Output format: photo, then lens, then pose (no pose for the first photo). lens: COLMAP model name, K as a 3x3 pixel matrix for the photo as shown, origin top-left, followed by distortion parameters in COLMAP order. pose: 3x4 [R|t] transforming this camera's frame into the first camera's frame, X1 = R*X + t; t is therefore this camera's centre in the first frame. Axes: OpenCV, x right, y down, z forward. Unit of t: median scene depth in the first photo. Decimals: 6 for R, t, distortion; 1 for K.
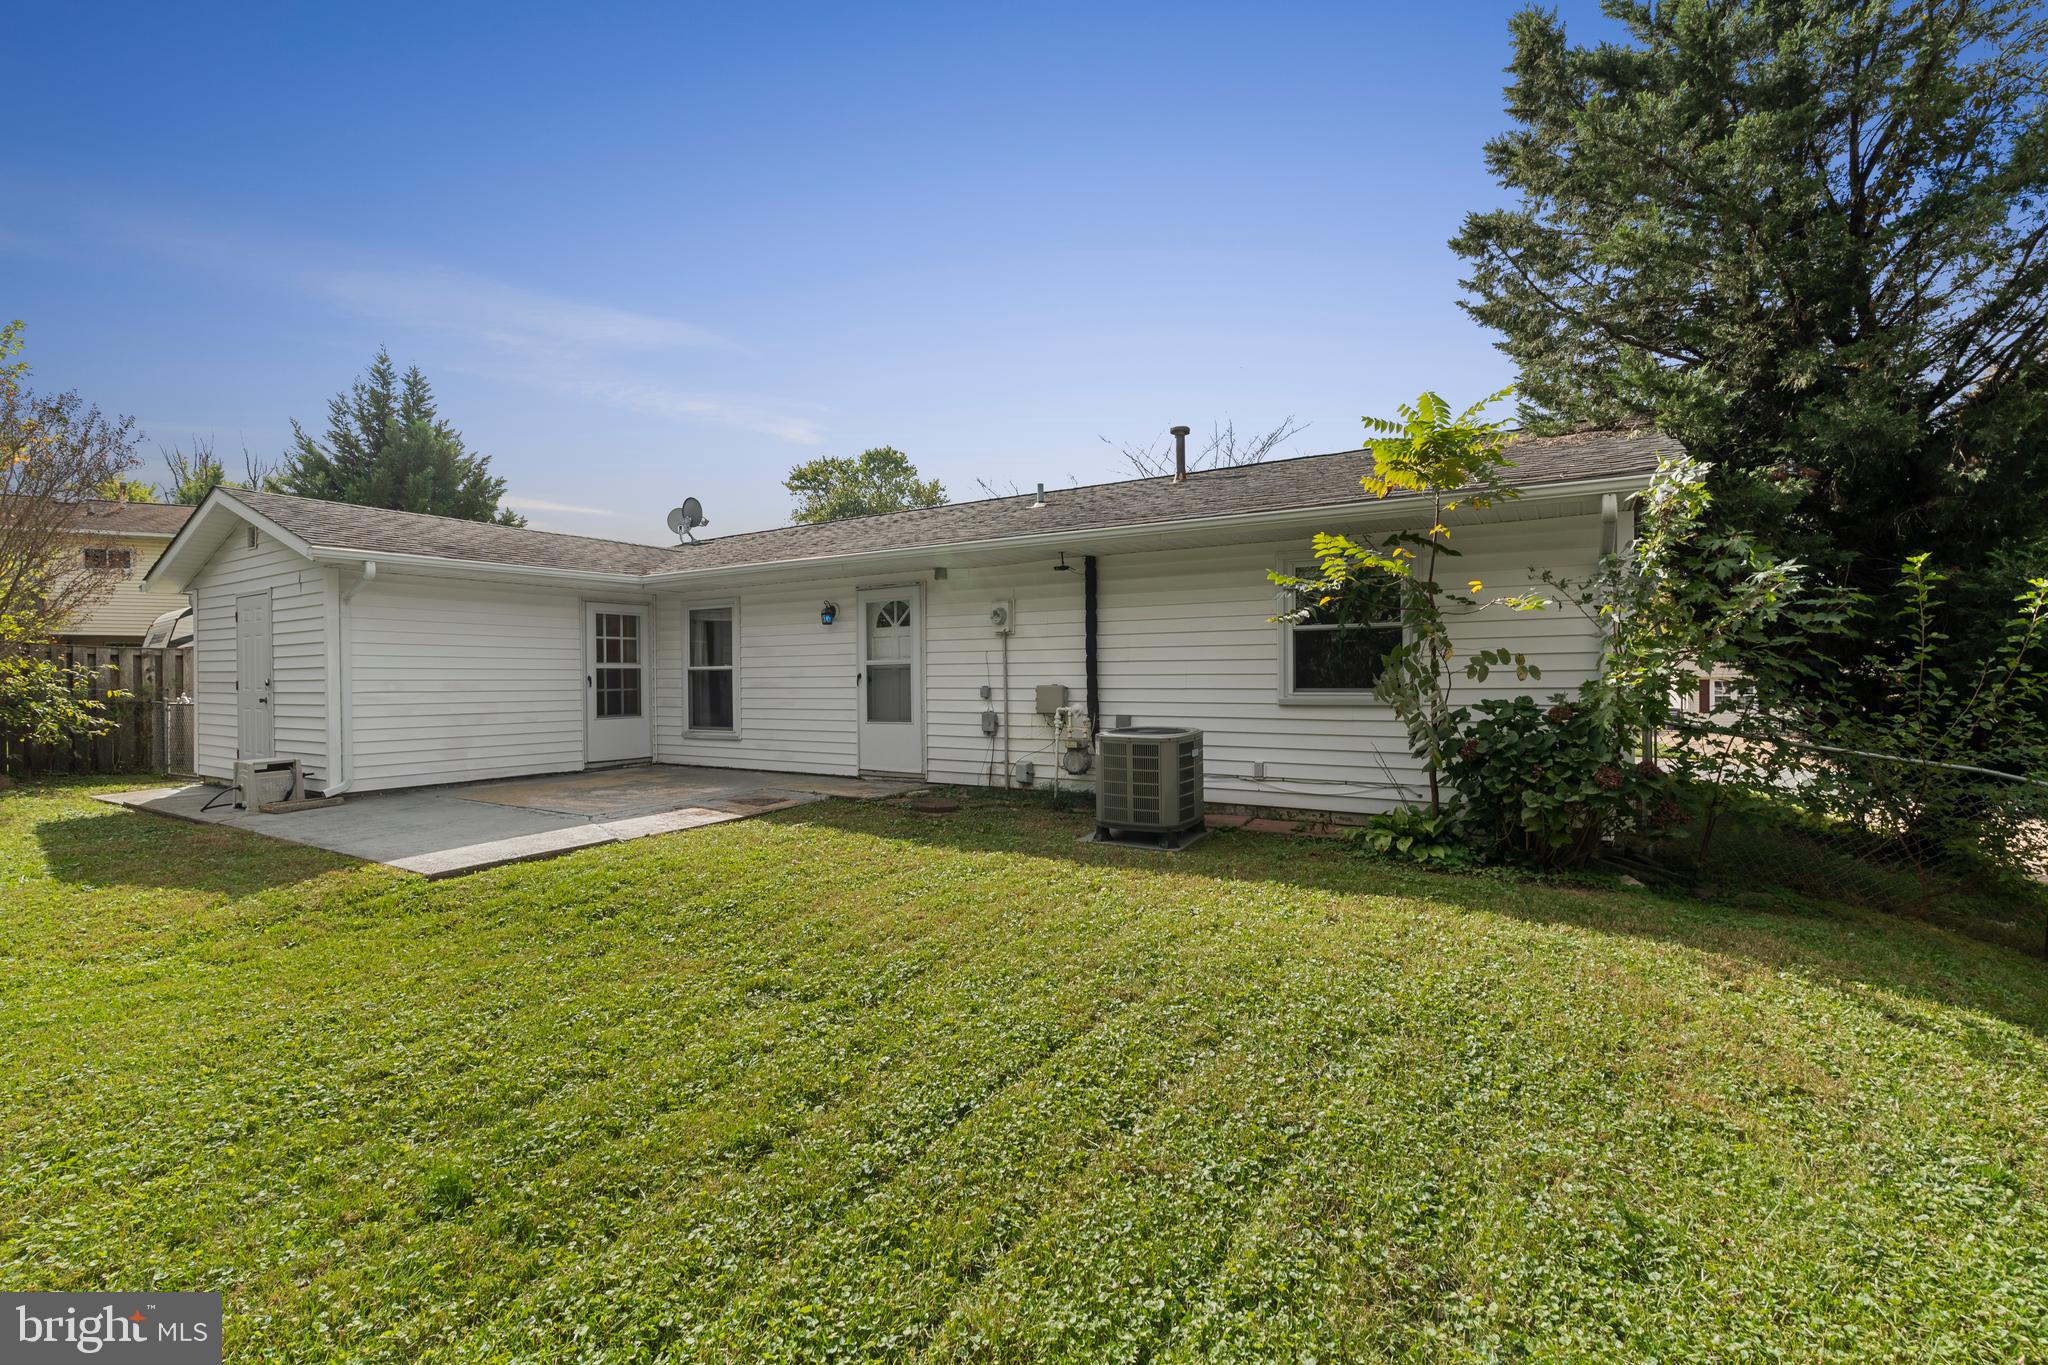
lens RADIAL K [[908.7, 0, 1032.9], [0, 908.7, 684.4], [0, 0, 1]] dist [-0.007130, 0.000199]
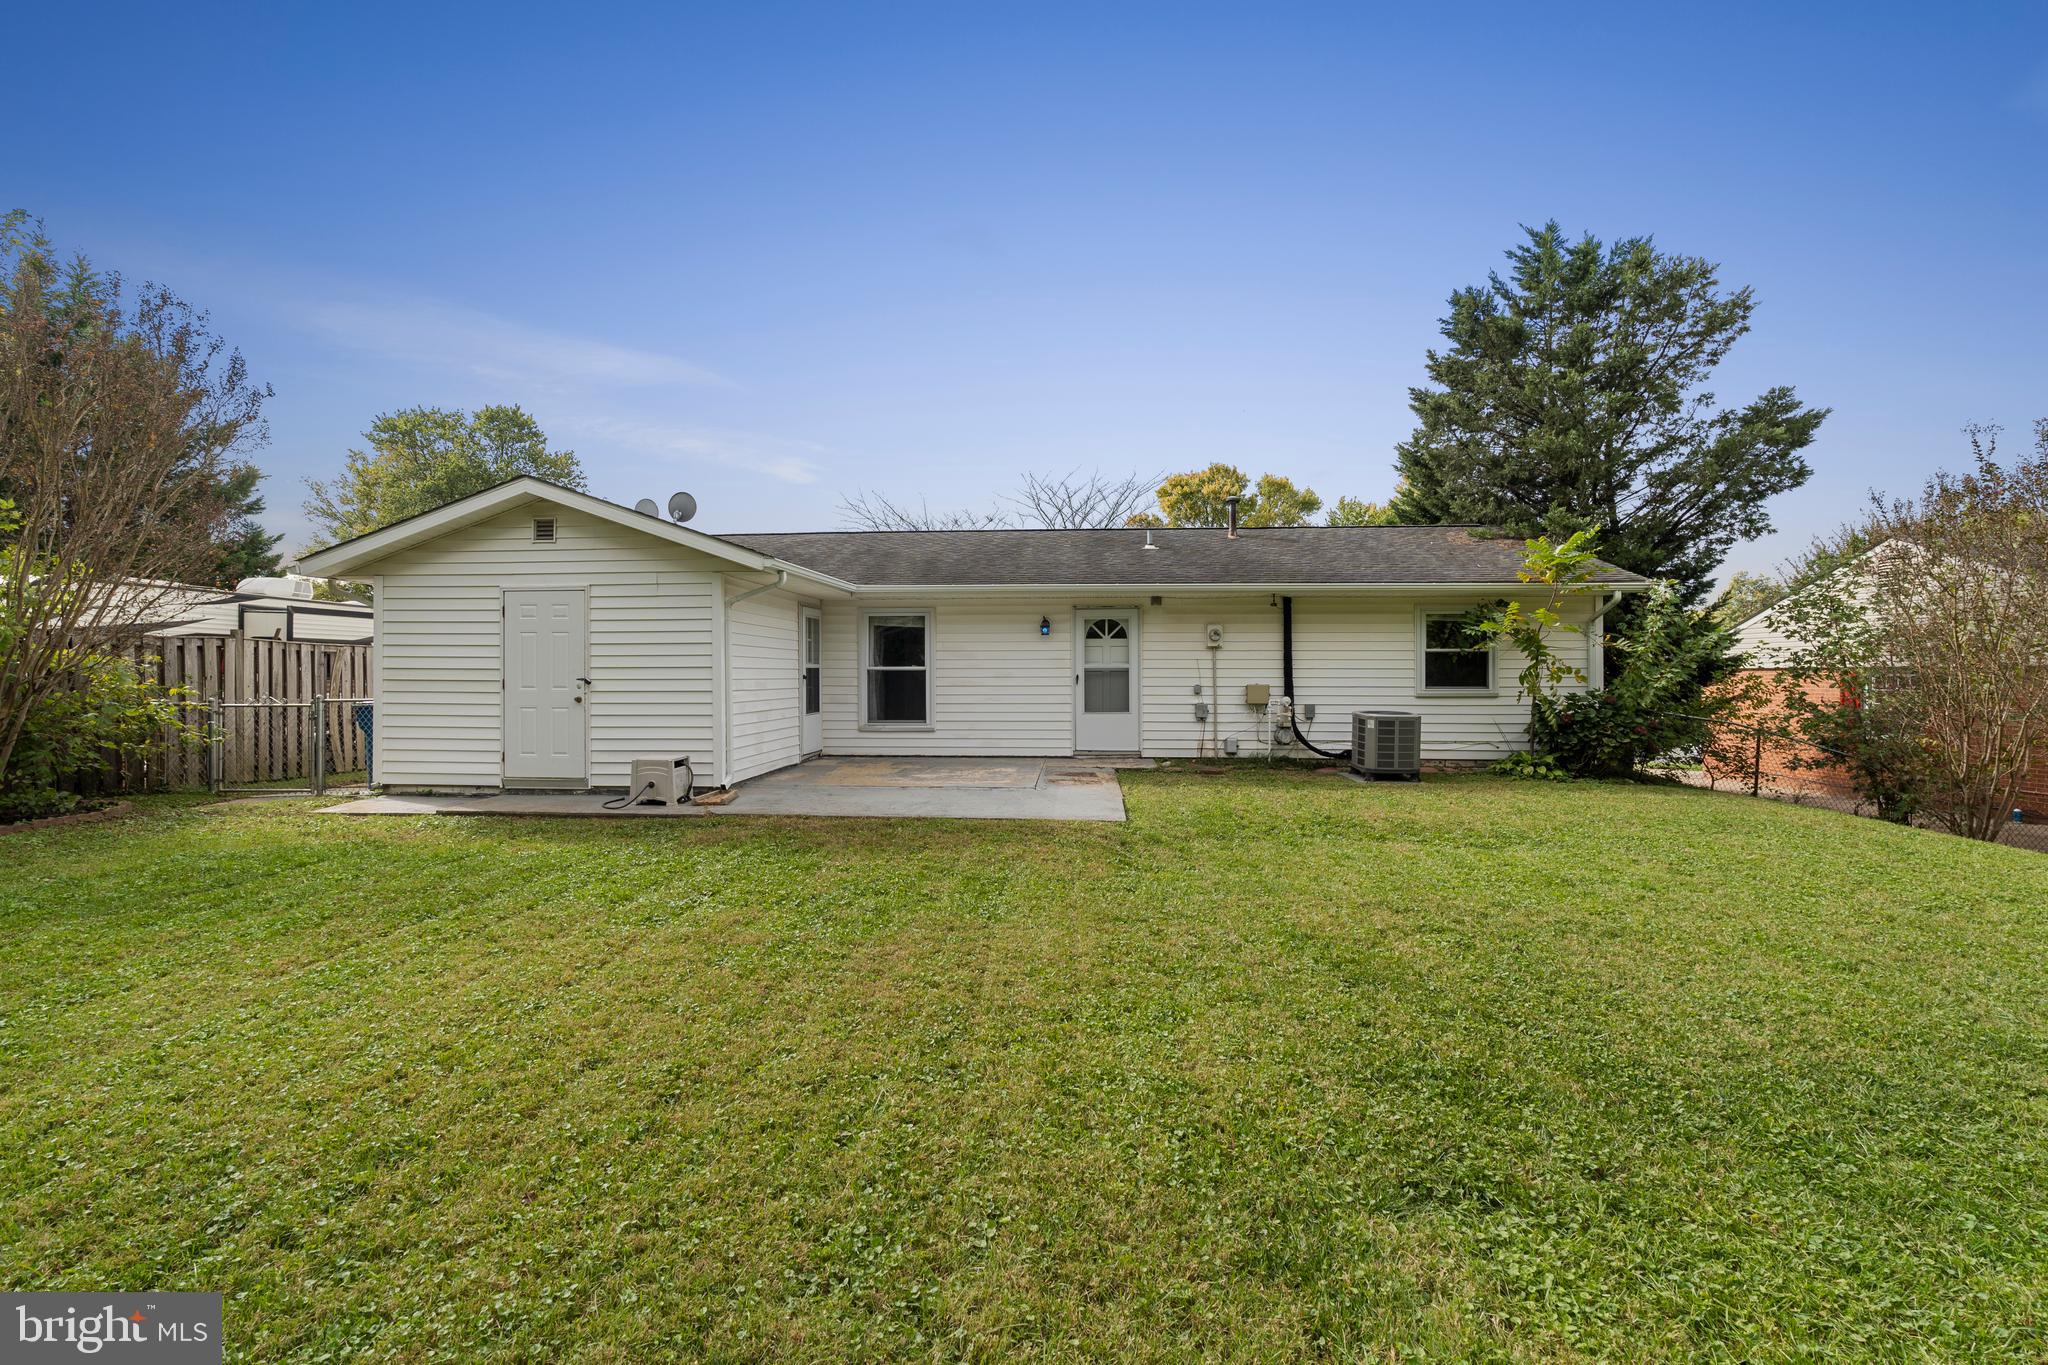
lens RADIAL K [[908.7, 0, 1030.4], [0, 908.7, 680.3], [0, 0, 1]] dist [-0.007130, 0.000199]
pose [[0.879766, 0.001892, 0.475403, -0.932678], [-0.002398, 0.999997, 0.000457, -0.005183], [-0.475400, -0.001542, 0.879768, -0.096159]]
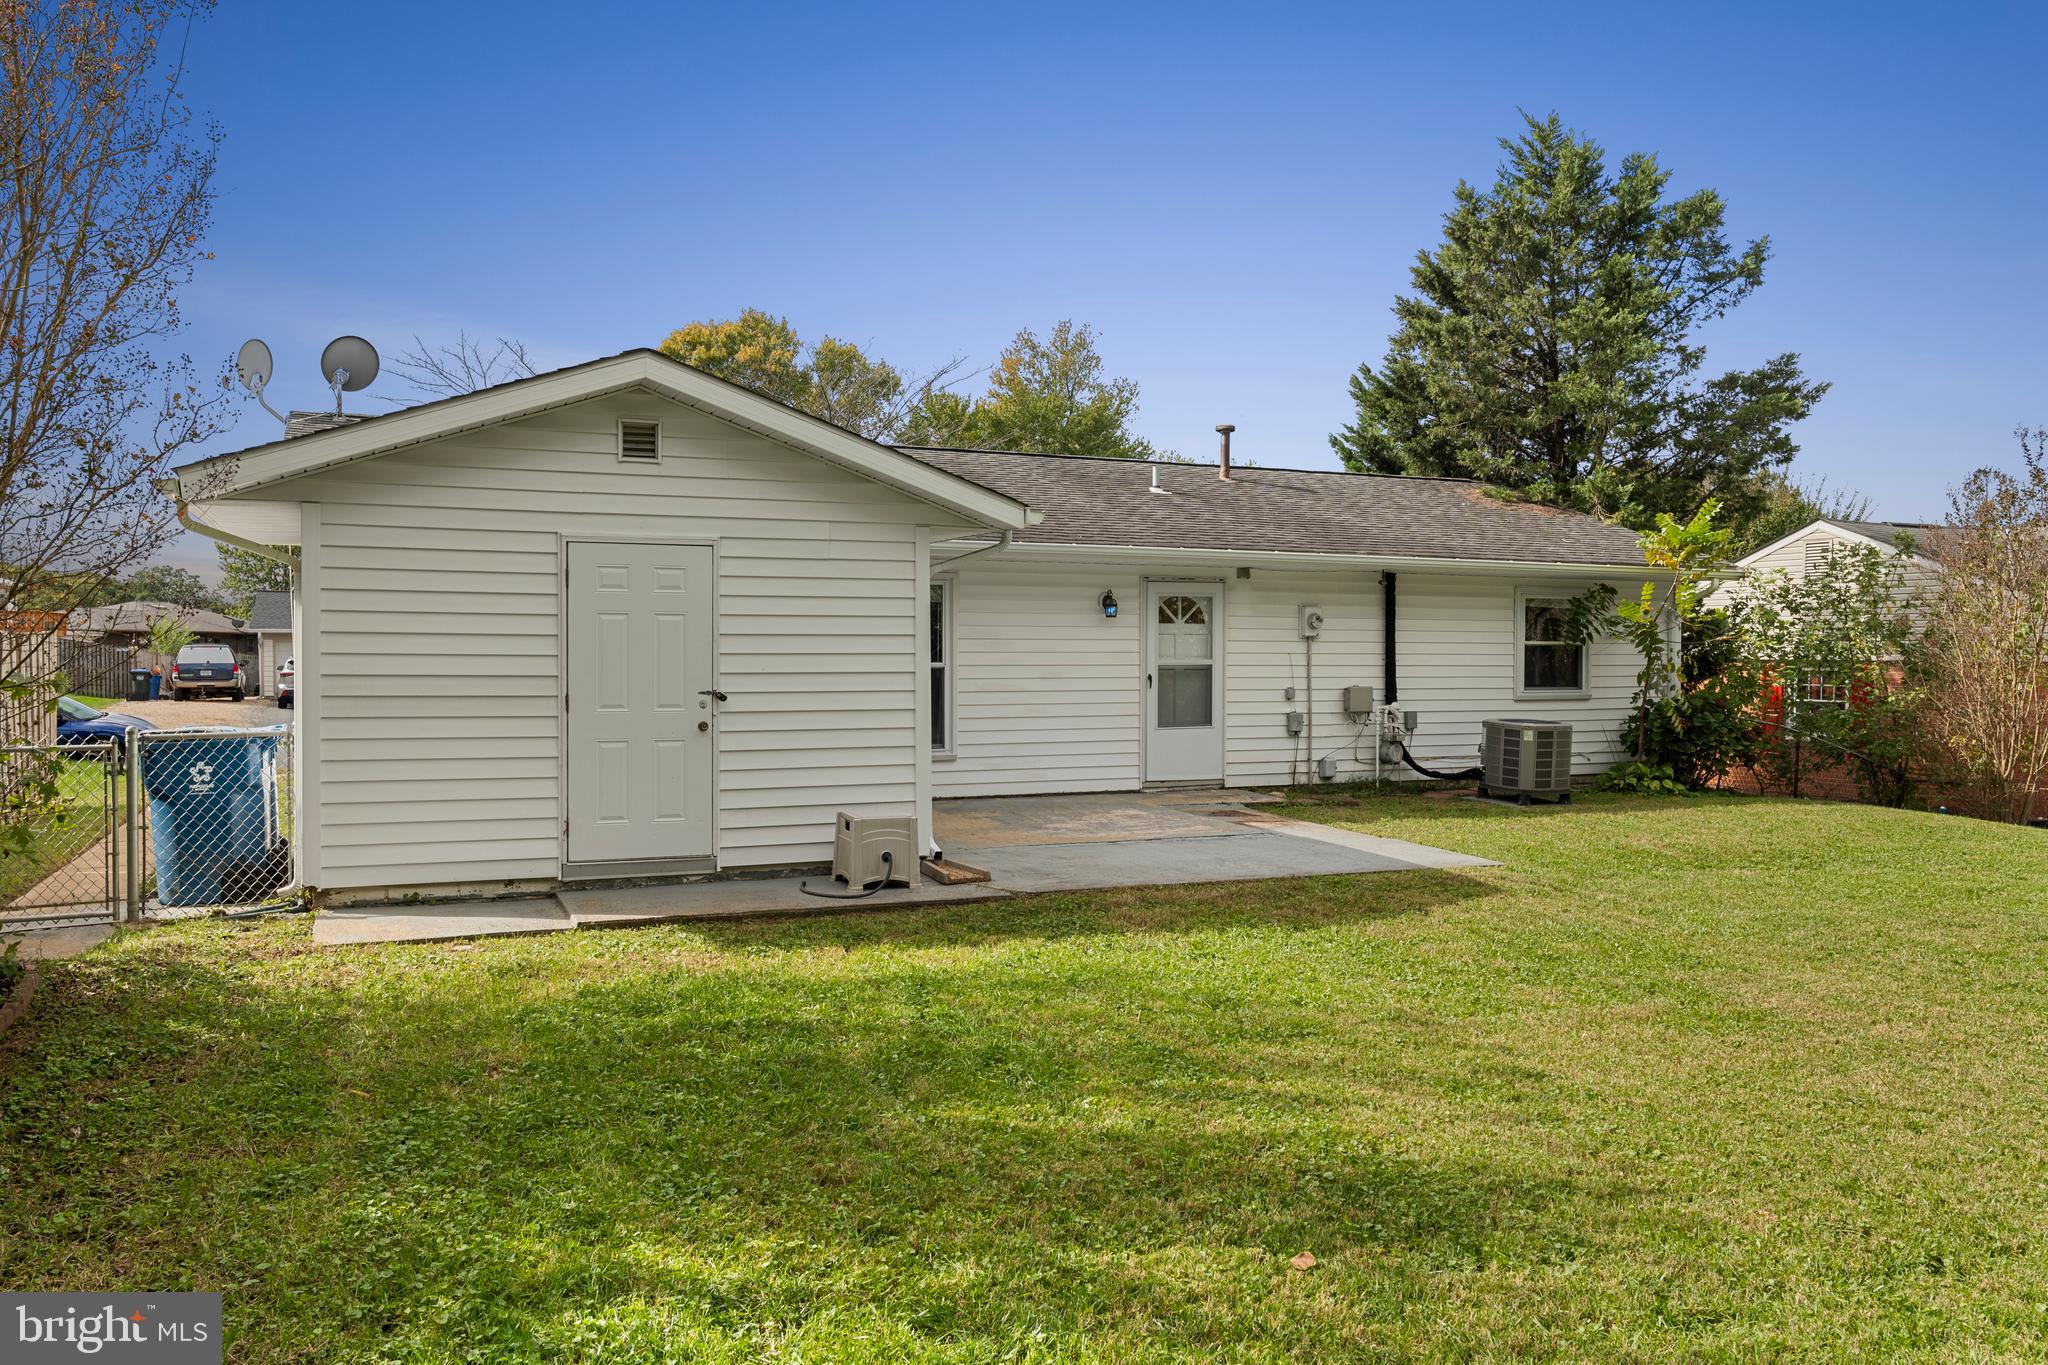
lens RADIAL K [[1517.5, 0, 1034.9], [0, 1517.5, 681.1], [0, 0, 1]] dist [0.002929, 0.002397]
pose [[0.557211, -0.009350, 0.830318, -1.636645], [-0.002820, 0.999910, 0.013152, -0.026997], [-0.830366, -0.009670, 0.557134, 0.283064]]
